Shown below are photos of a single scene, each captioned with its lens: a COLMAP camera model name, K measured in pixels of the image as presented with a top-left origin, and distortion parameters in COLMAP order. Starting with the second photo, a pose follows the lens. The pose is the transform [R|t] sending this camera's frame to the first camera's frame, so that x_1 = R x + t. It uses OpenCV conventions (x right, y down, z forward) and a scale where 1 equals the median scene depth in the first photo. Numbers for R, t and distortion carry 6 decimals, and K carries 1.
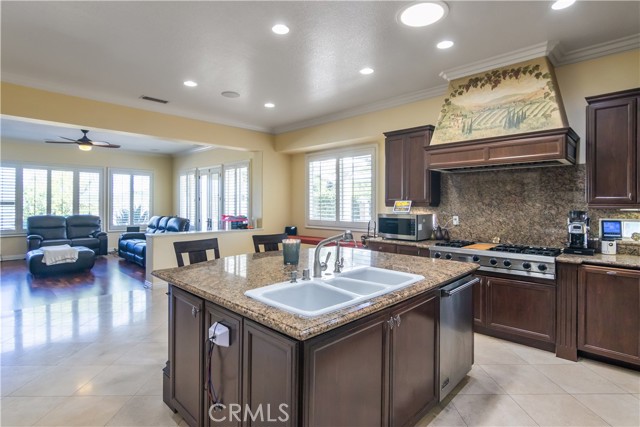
lens RADIAL K [[337.8, 0, 322.6], [0, 337.8, 200.7], [0, 0, 1]] dist [-0.000103, 0.000439]
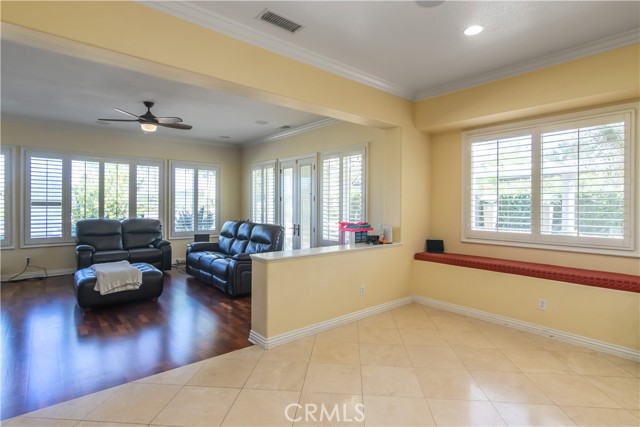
lens RADIAL K [[335.8, 0, 319.8], [0, 335.8, 204.9], [0, 0, 1]] dist [-0.000045, -0.000214]
pose [[0.995220, 0.003752, -0.097584, -0.228737], [-0.002931, 0.999959, 0.008561, 0.001589], [0.097612, -0.008234, 0.995190, 0.271914]]
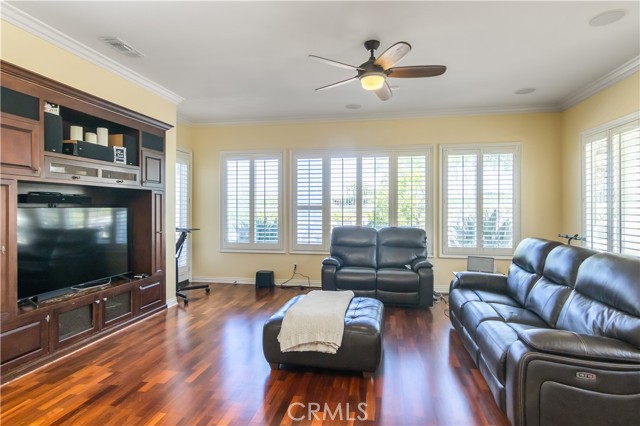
lens RADIAL K [[341.5, 0, 321.8], [0, 341.5, 207.3], [0, 0, 1]] dist [-0.004668, -0.000612]
pose [[0.566574, -0.003794, -0.824002, -0.316366], [0.008395, 0.999964, 0.001169, 0.005912], [0.823968, -0.007580, 0.566586, 0.589868]]
